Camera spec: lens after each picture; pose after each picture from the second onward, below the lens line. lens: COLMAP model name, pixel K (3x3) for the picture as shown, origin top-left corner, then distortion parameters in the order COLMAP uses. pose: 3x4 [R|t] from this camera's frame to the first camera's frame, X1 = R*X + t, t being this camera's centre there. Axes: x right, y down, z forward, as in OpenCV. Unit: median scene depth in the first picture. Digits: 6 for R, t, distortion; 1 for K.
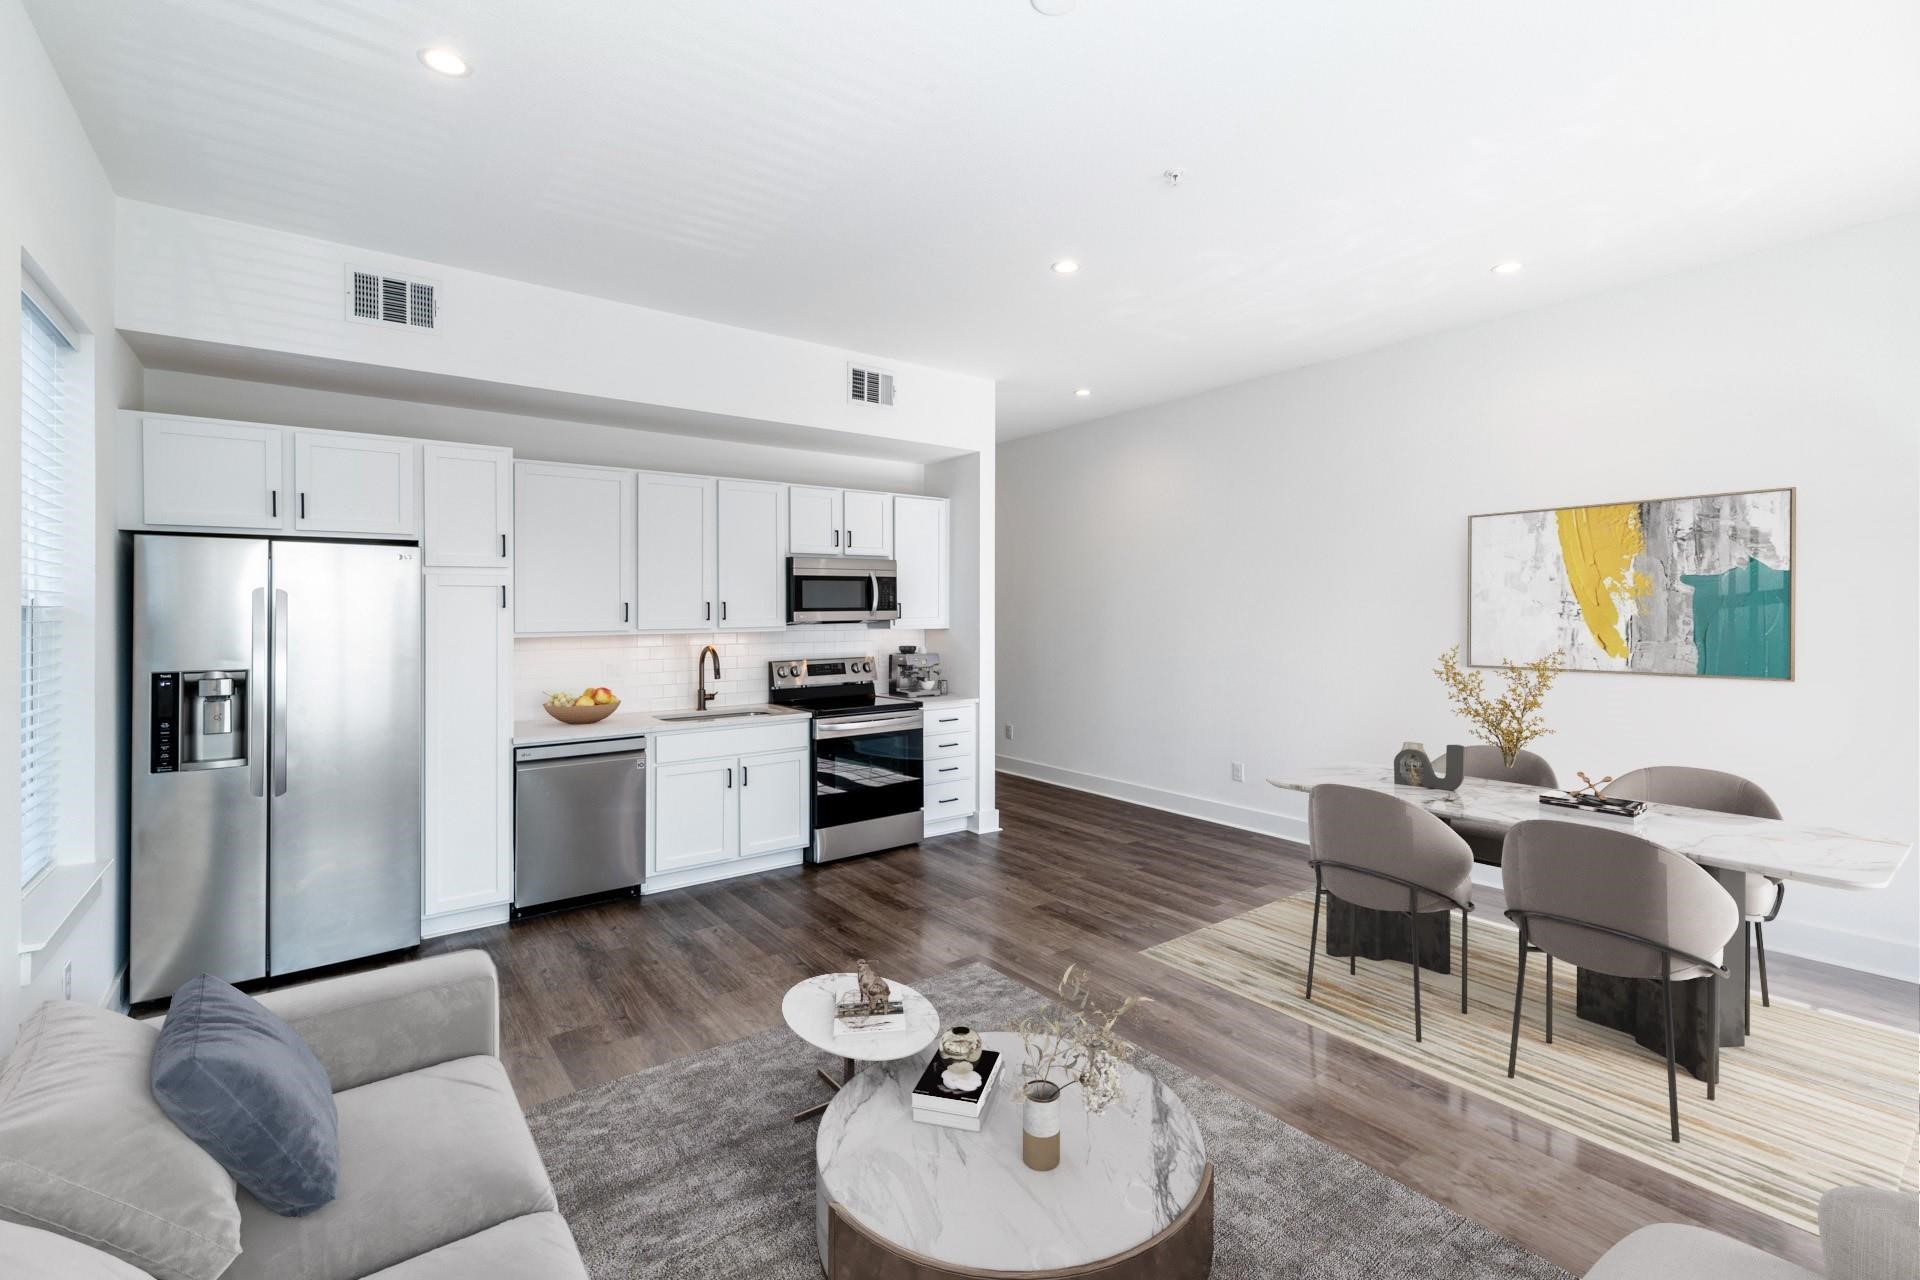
lens RADIAL K [[852.2, 0, 958.9], [0, 852.2, 628.5], [0, 0, 1]] dist [0.001698, -0.000002]
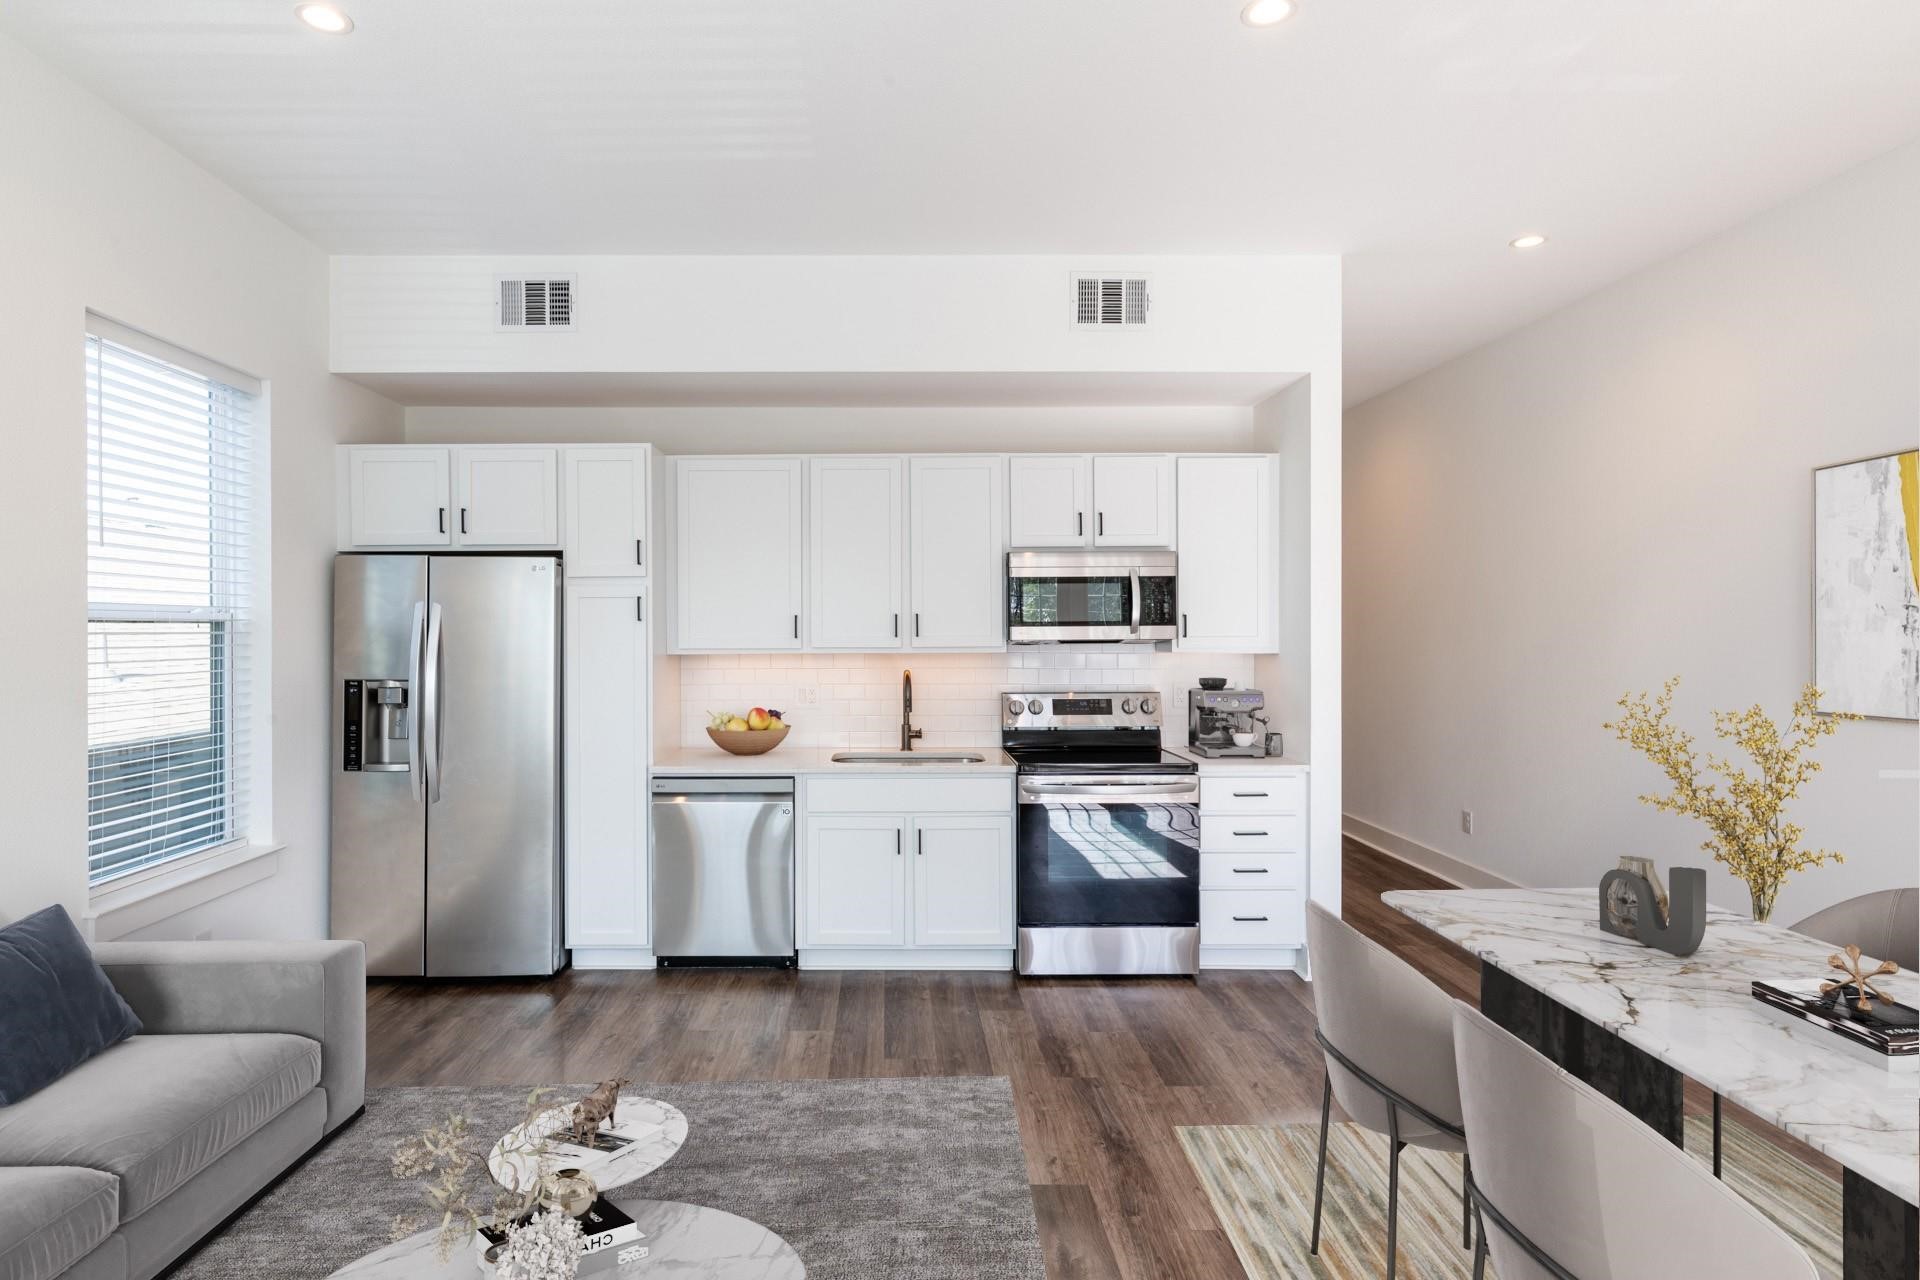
lens RADIAL K [[1016.1, 0, 966.1], [0, 1016.1, 642.0], [0, 0, 1]] dist [0.004525, -0.000324]
pose [[0.793770, 0.015014, -0.608033, 0.309096], [-0.015686, 0.999868, 0.004211, -0.009595], [0.608016, 0.006195, 0.793901, 0.277443]]
